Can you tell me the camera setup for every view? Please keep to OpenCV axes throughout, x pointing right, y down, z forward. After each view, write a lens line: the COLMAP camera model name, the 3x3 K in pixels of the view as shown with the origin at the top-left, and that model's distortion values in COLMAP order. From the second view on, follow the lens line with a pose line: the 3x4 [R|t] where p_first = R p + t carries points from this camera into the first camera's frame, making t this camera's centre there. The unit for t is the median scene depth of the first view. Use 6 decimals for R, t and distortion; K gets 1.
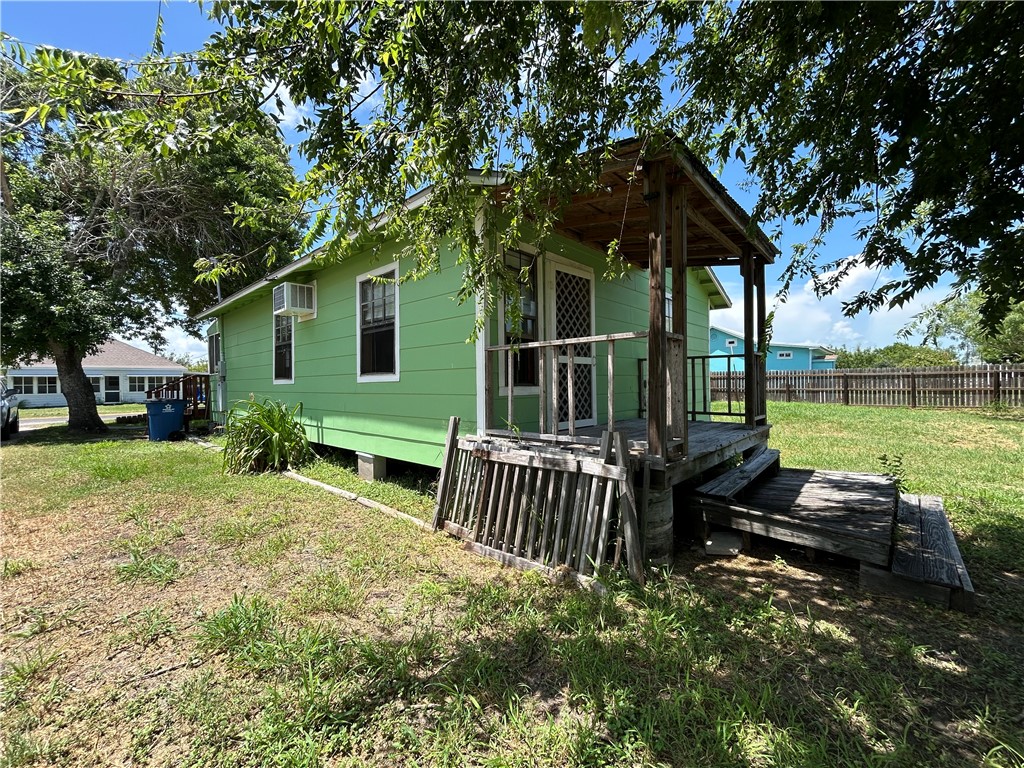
lens RADIAL K [[415.9, 0, 510.3], [0, 415.9, 383.0], [0, 0, 1]] dist [0.003783, 0.000985]
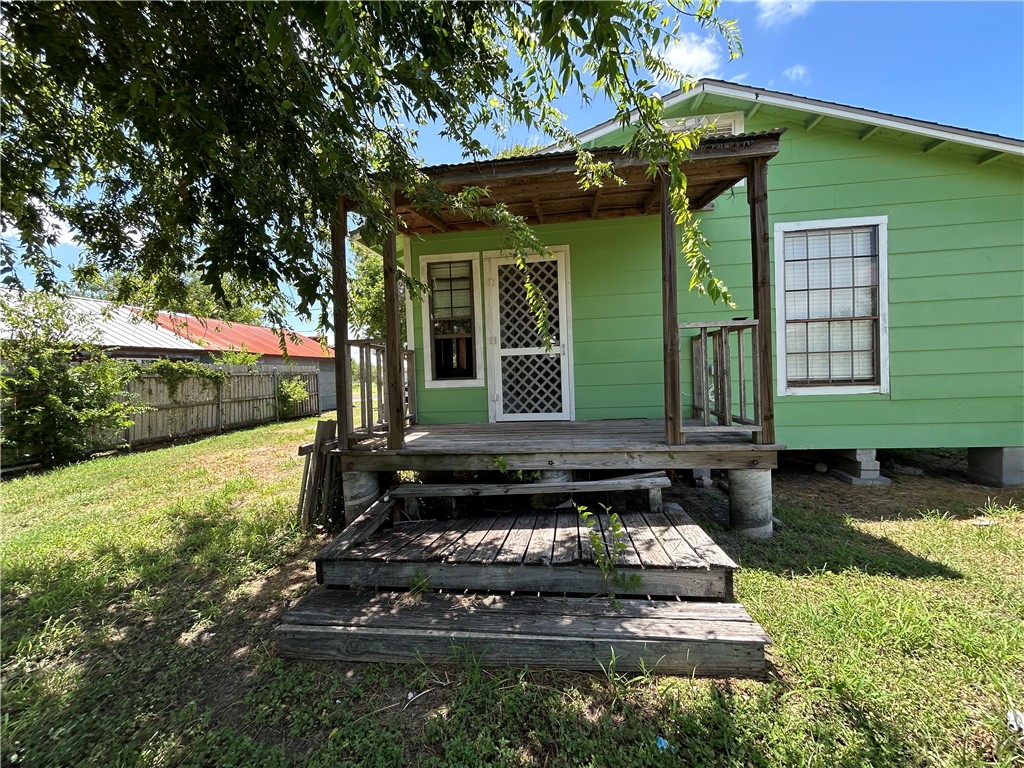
lens RADIAL K [[415.9, 0, 513.9], [0, 415.9, 382.9], [0, 0, 1]] dist [0.003783, 0.000985]
pose [[0.580851, 0.006073, -0.813987, 0.950342], [0.029586, 0.999154, 0.028567, -0.009873], [0.813472, -0.040676, 0.580180, 0.415501]]
